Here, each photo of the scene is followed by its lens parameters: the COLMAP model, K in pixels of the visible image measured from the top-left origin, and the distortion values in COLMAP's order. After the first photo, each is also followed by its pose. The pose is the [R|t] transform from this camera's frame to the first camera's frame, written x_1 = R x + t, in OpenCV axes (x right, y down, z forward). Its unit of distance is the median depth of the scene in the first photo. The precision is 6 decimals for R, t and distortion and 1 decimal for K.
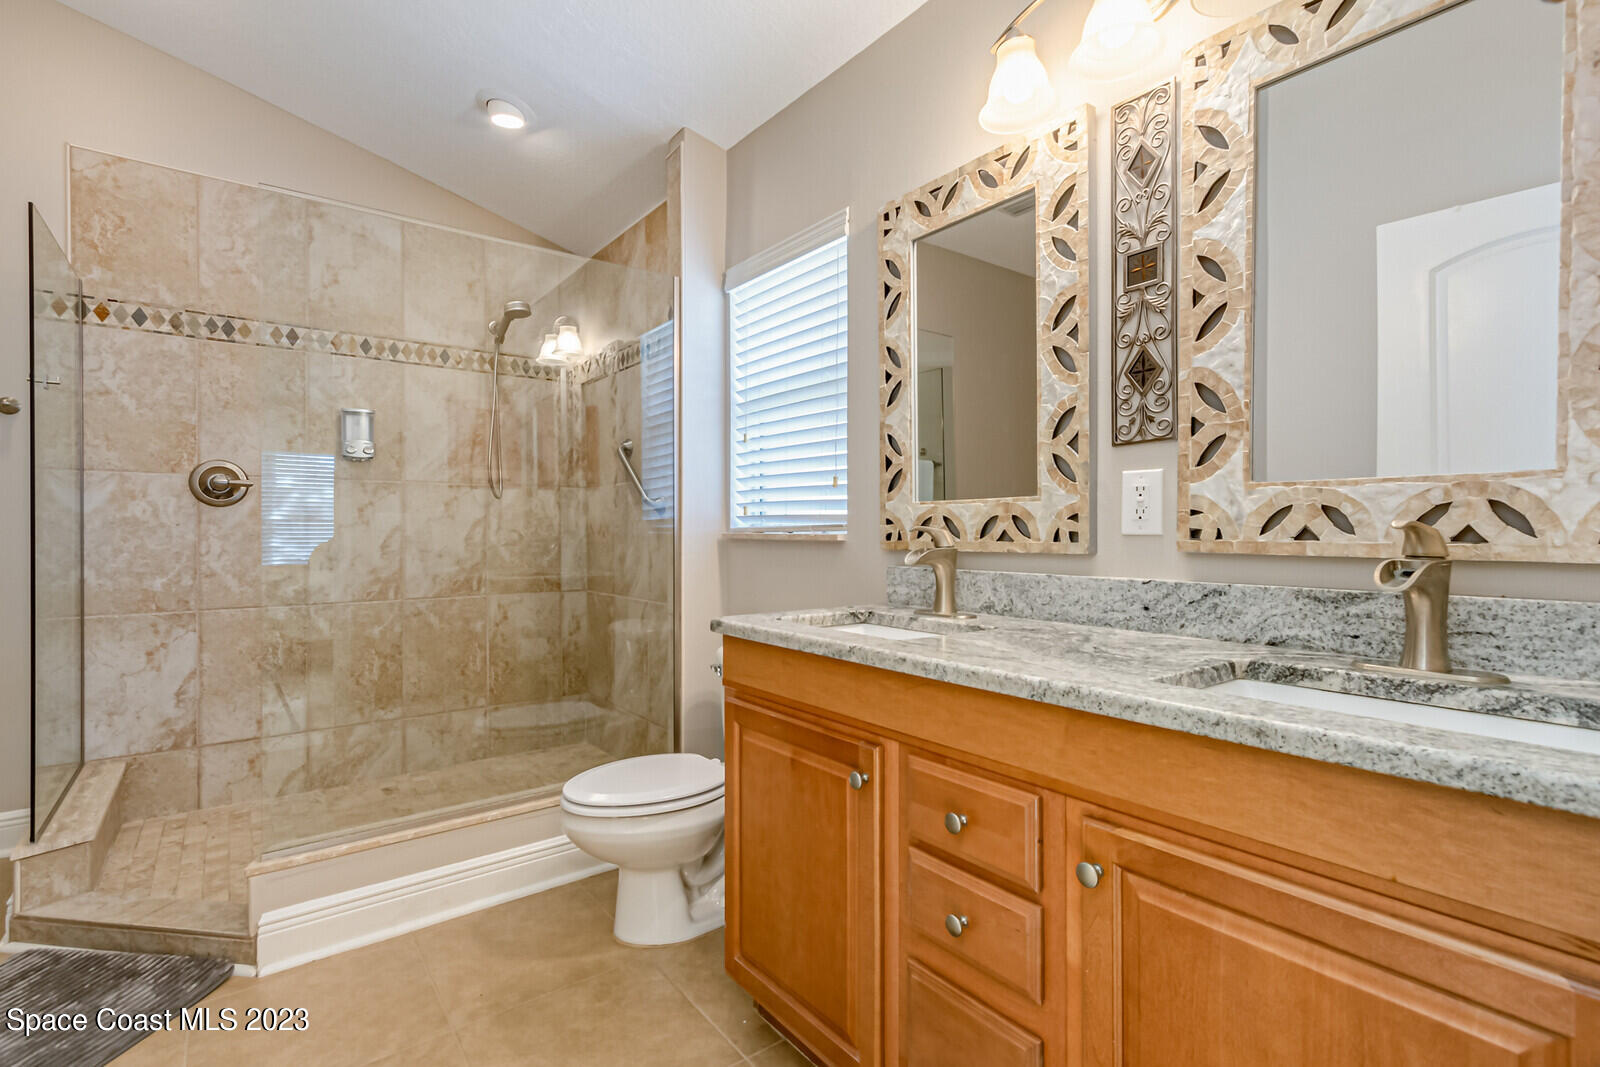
lens RADIAL K [[752.6, 0, 805.0], [0, 752.6, 529.7], [0, 0, 1]] dist [0.006670, -0.001792]
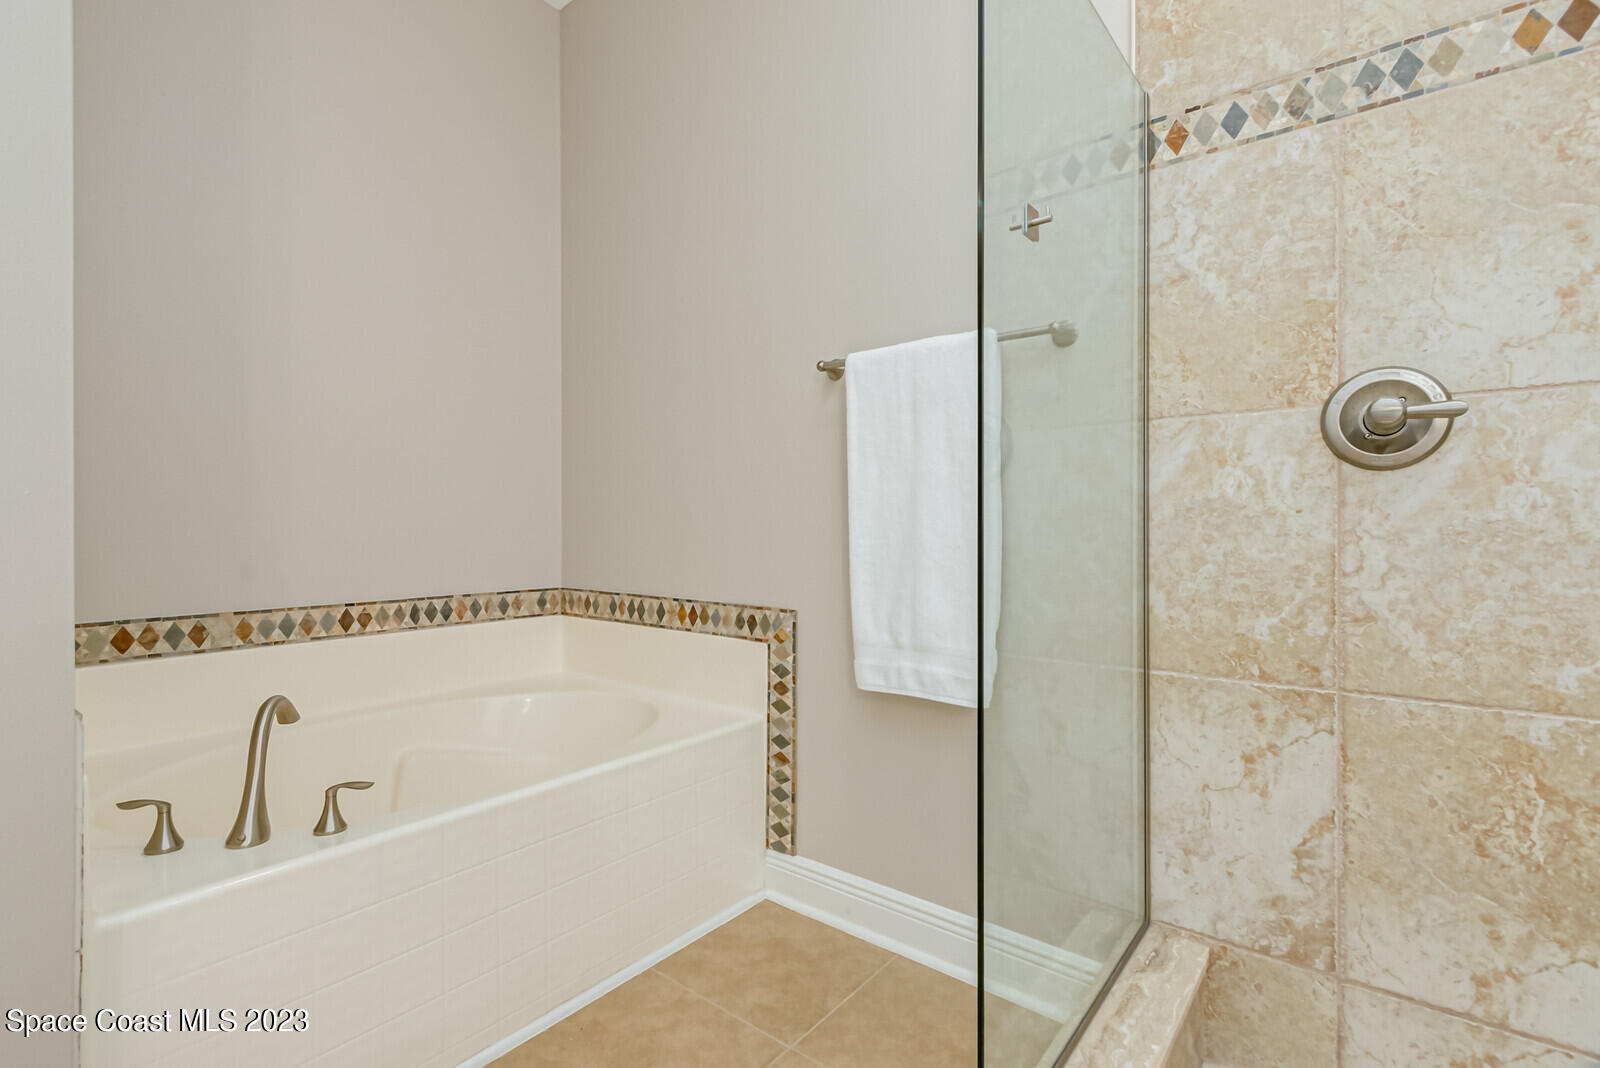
lens RADIAL K [[752.6, 0, 784.3], [0, 752.6, 531.1], [0, 0, 1]] dist [0.006670, -0.001792]
pose [[0.225194, 0.002711, -0.974310, -0.416741], [-0.000866, 0.999996, 0.002583, 0.005436], [0.974314, 0.000262, 0.225196, 0.549952]]
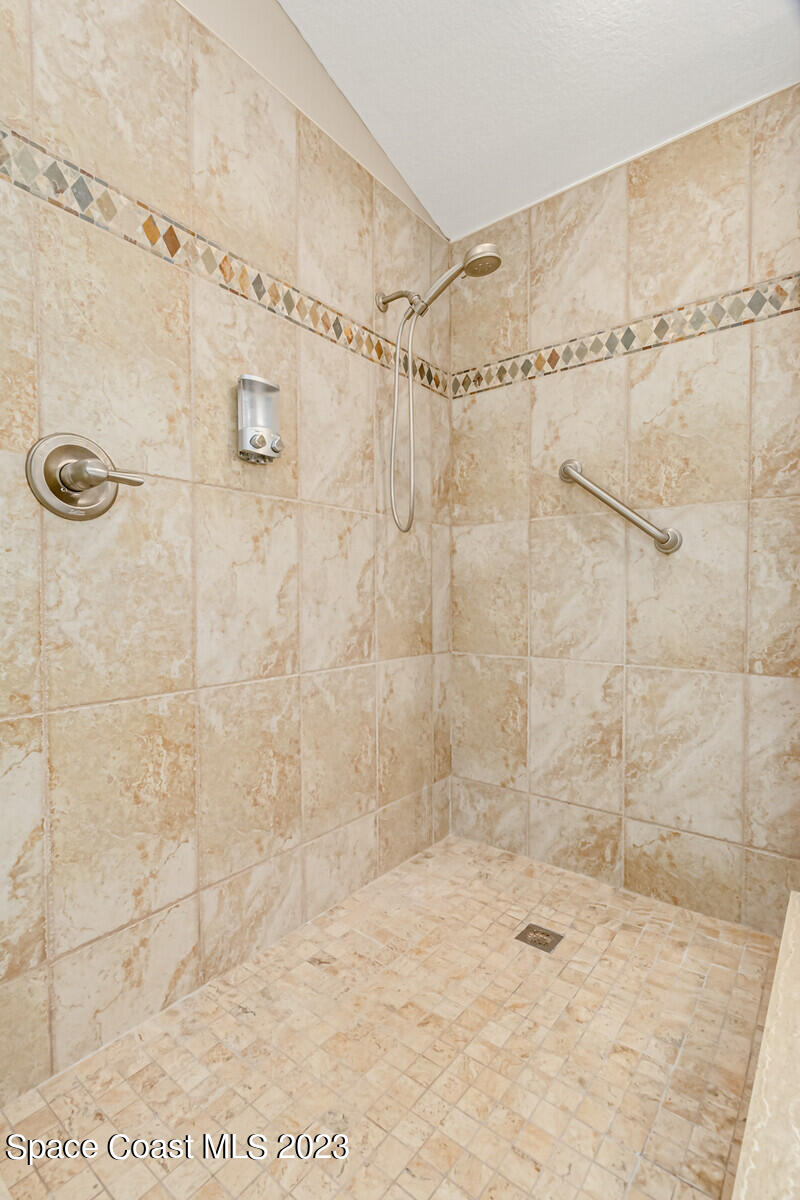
lens RADIAL K [[564.5, 0, 389.2], [0, 564.5, 609.1], [0, 0, 1]] dist [0.006670, -0.001792]
pose [[0.970140, -0.007506, 0.242430, -0.658888], [0.001350, 0.999673, 0.025552, 0.023925], [-0.242543, -0.024462, 0.969832, 0.549273]]
